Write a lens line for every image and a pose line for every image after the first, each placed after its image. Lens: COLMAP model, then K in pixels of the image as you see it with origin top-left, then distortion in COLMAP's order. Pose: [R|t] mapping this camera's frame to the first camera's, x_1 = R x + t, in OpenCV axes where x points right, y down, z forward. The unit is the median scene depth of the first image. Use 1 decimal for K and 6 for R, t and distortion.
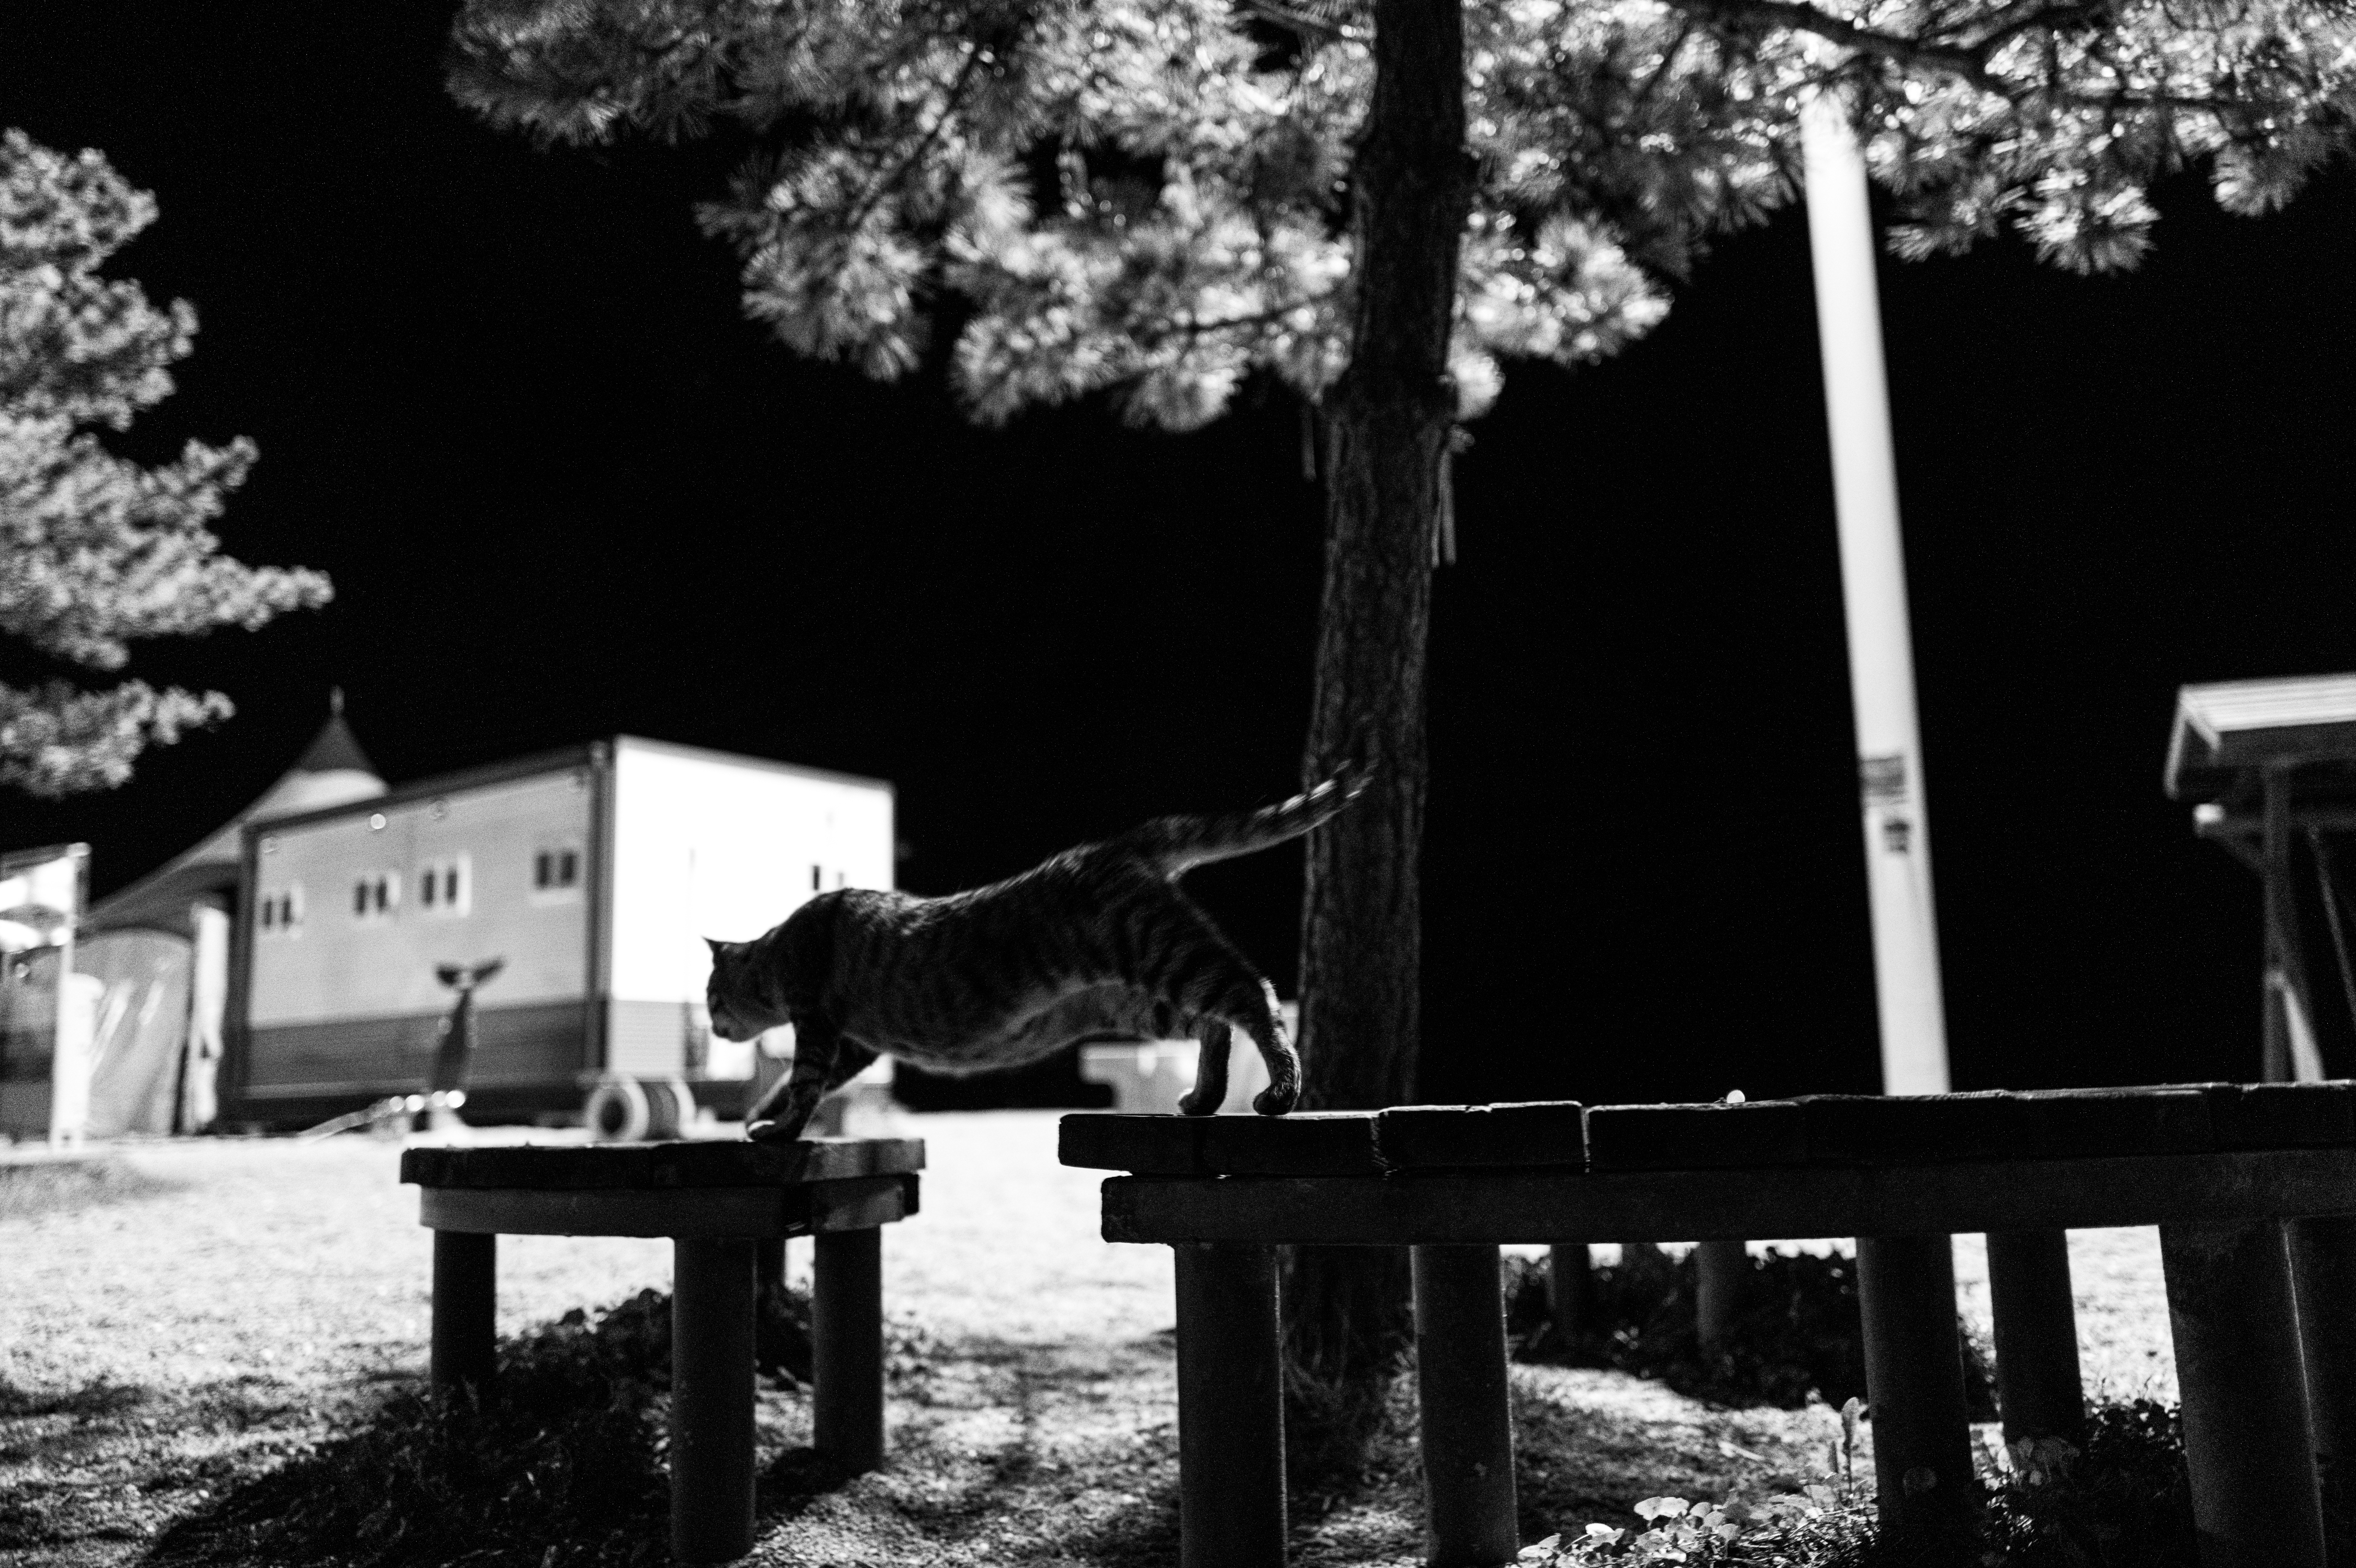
lens RADIAL K [[1764.5, 0, 1180.1], [0, 1764.5, 786.0], [0, 0, 1]] dist [-0.047083, 0.040913]
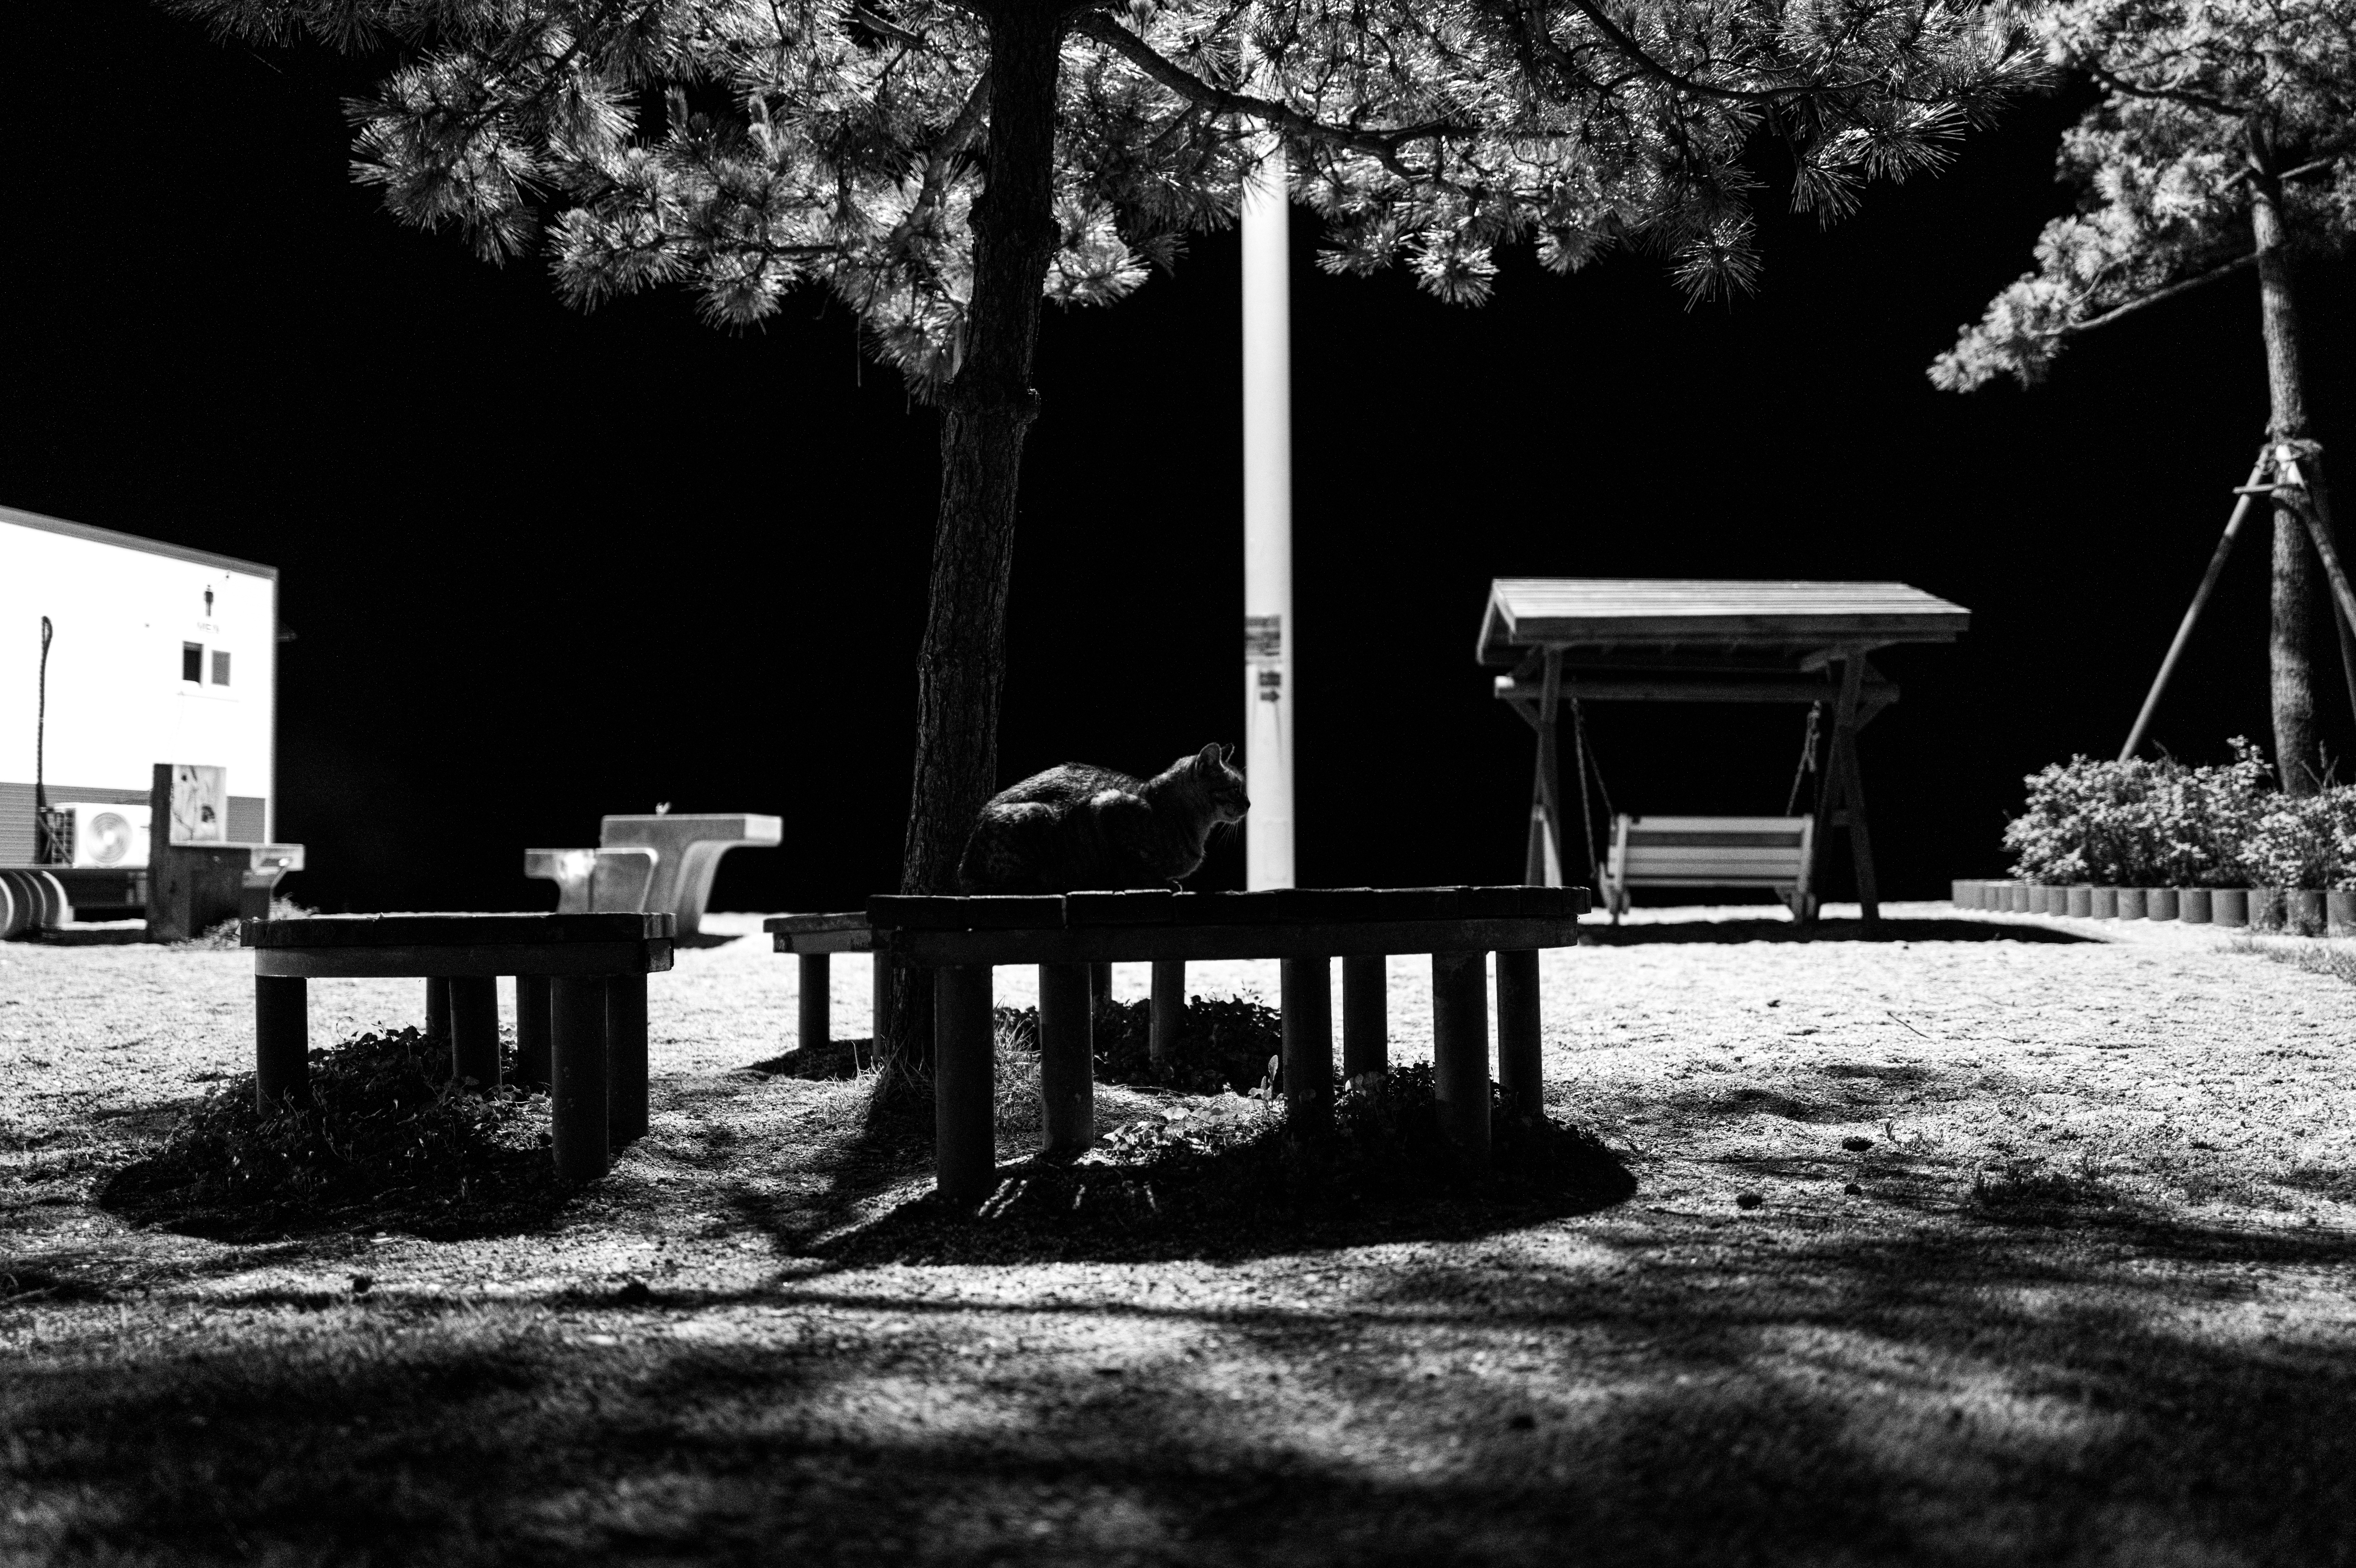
lens RADIAL K [[1764.5, 0, 1184.4], [0, 1764.5, 794.6], [0, 0, 1]] dist [-0.047083, 0.040913]
pose [[0.937747, 0.030672, 0.345962, -0.148658], [-0.069980, 0.992350, 0.101706, -0.042574], [-0.340196, -0.119585, 0.932720, -0.277389]]
